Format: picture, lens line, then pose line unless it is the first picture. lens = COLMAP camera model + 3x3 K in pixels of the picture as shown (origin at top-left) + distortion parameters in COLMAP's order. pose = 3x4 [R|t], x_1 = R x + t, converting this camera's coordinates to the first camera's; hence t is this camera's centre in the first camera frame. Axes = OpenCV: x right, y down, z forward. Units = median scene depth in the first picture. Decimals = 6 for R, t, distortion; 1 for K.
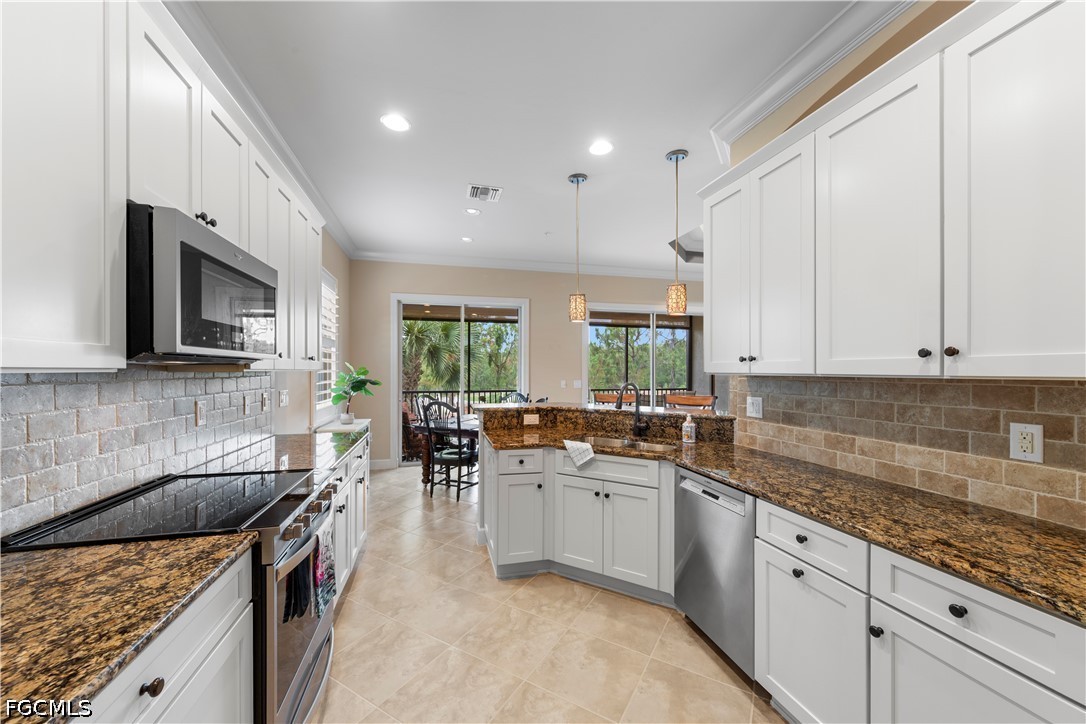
lens RADIAL K [[414.5, 0, 537.7], [0, 414.5, 368.9], [0, 0, 1]] dist [0.000877, 0.000026]
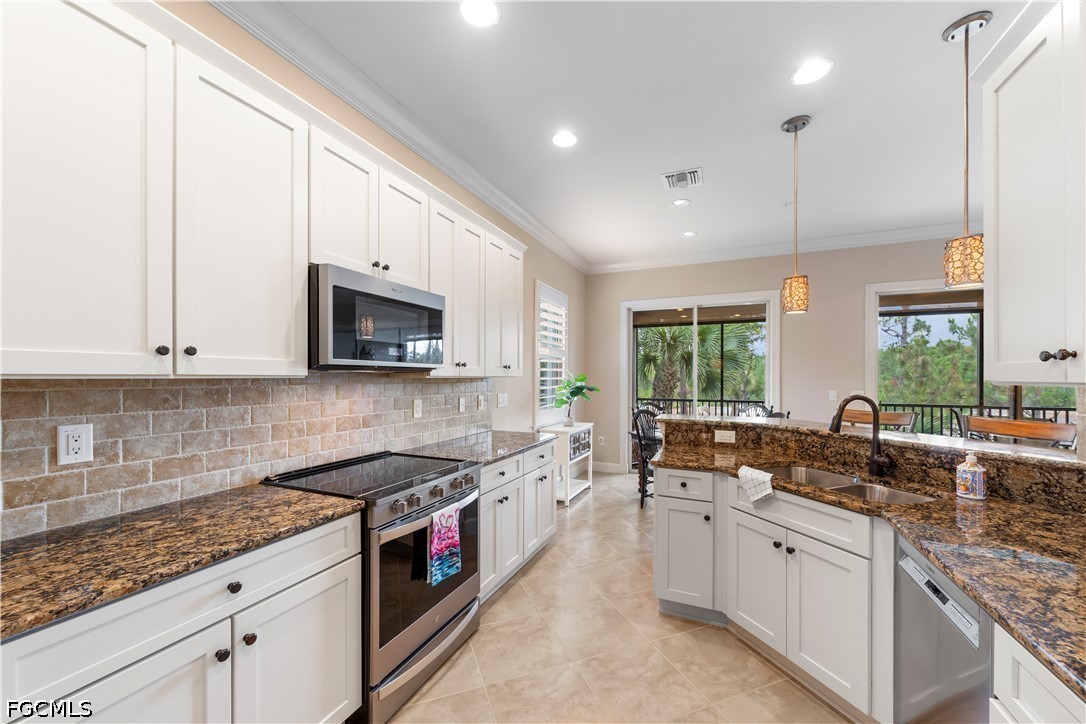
lens RADIAL K [[412.9, 0, 533.2], [0, 412.9, 374.8], [0, 0, 1]] dist [0.001900, -0.000043]
pose [[0.782732, -0.003284, -0.622351, 0.244169], [0.001116, 0.999992, -0.003874, 0.001554], [0.622358, 0.002337, 0.782729, 0.142663]]
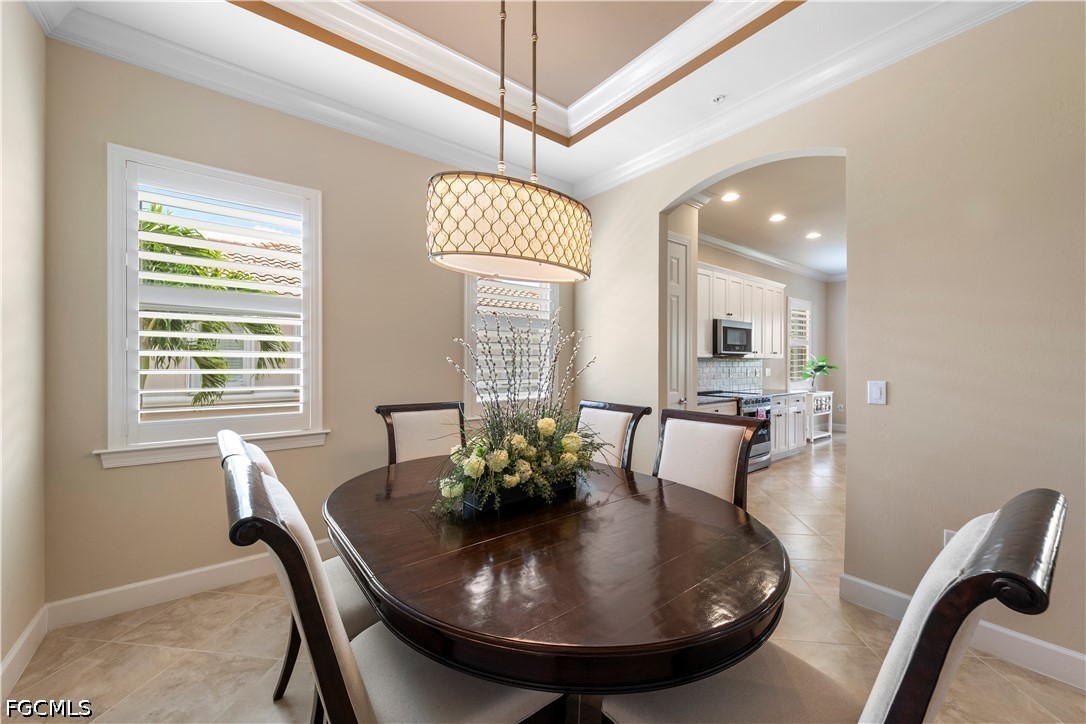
lens RADIAL K [[414.7, 0, 543.0], [0, 414.7, 362.0], [0, 0, 1]] dist [0.000104, -0.000032]
pose [[0.412007, 0.000357, -0.911180, 0.971766], [0.000702, 1.000000, 0.000709, 0.020572], [0.911180, -0.000932, 0.412007, -1.046806]]
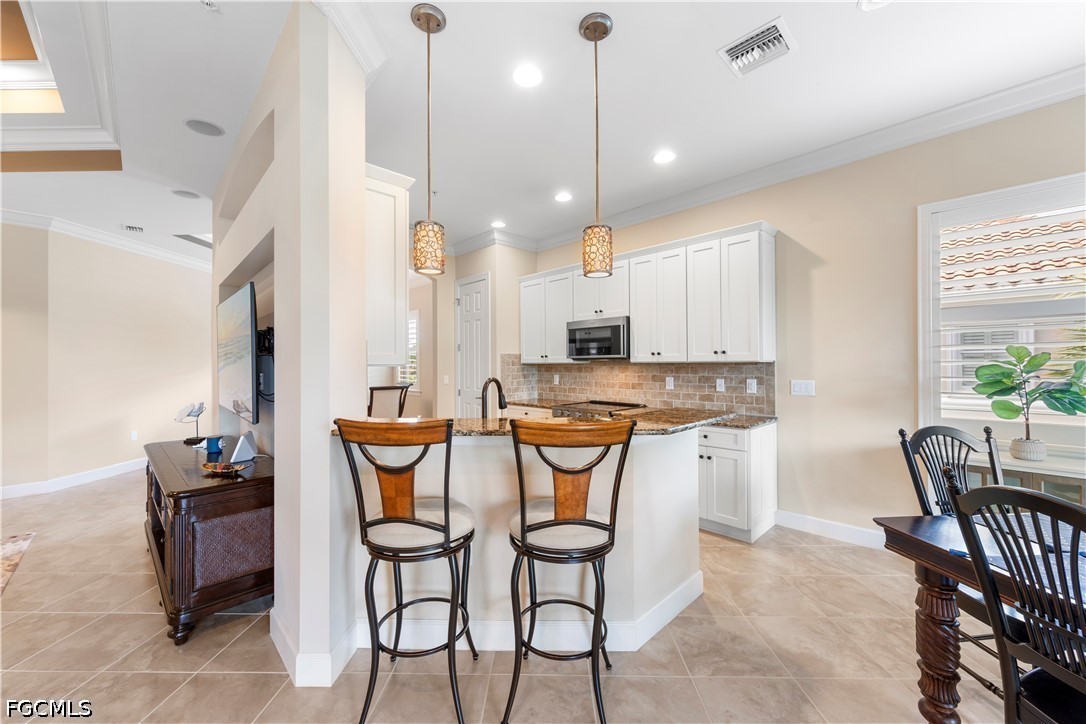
lens RADIAL K [[414.7, 0, 543.0], [0, 414.7, 362.0], [0, 0, 1]] dist [0.000104, -0.000032]
pose [[-0.861164, 0.003097, -0.508319, 0.585671], [0.008503, 0.999929, -0.008313, 0.011564], [0.508257, -0.011481, -0.861129, 1.875950]]
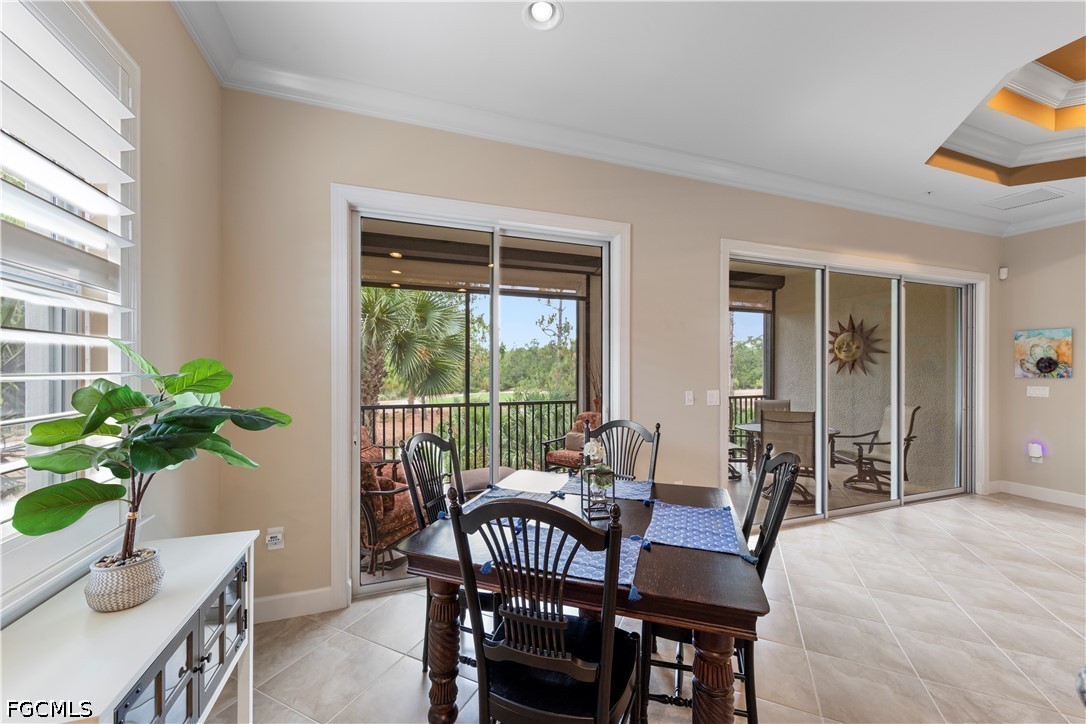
lens RADIAL K [[419.2, 0, 540.7], [0, 419.2, 372.5], [0, 0, 1]] dist [-0.000647, -0.000079]
pose [[0.994516, -0.000203, 0.104587, -0.412785], [-0.000637, 0.999968, 0.008001, 0.002649], [-0.104585, -0.008024, 0.994484, 1.218494]]
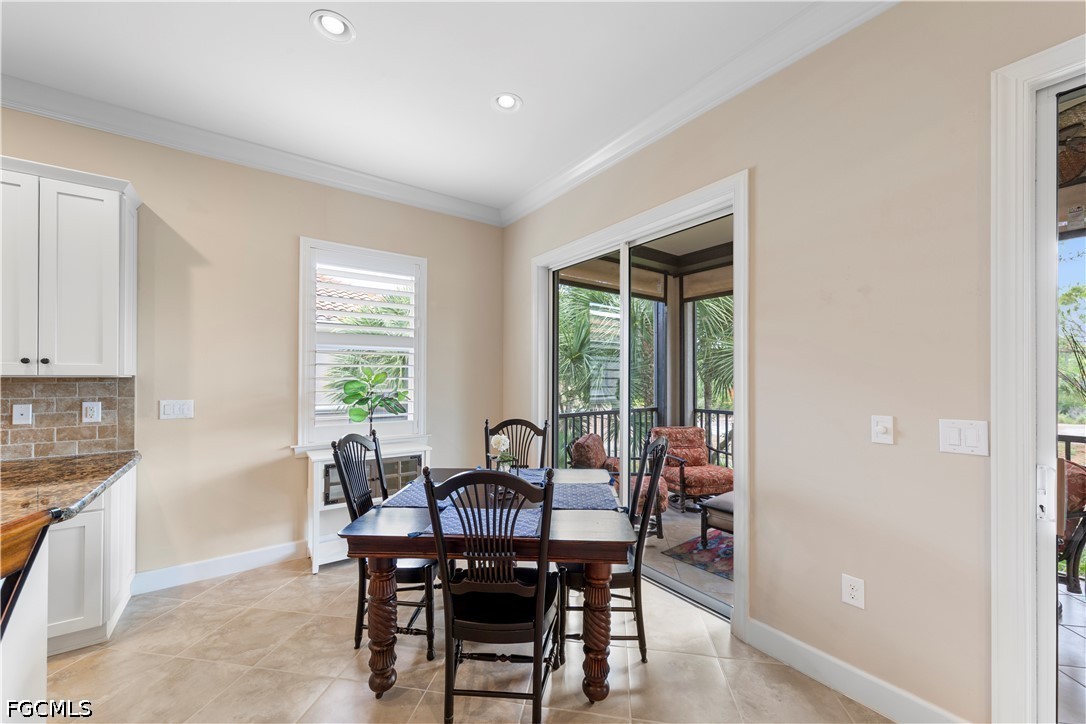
lens RADIAL K [[412.9, 0, 533.2], [0, 412.9, 374.8], [0, 0, 1]] dist [0.001900, -0.000043]
pose [[0.368607, -0.003824, -0.929578, 0.543512], [0.001803, 0.999993, -0.003398, 0.006539], [0.929584, -0.000424, 0.368611, 1.650838]]
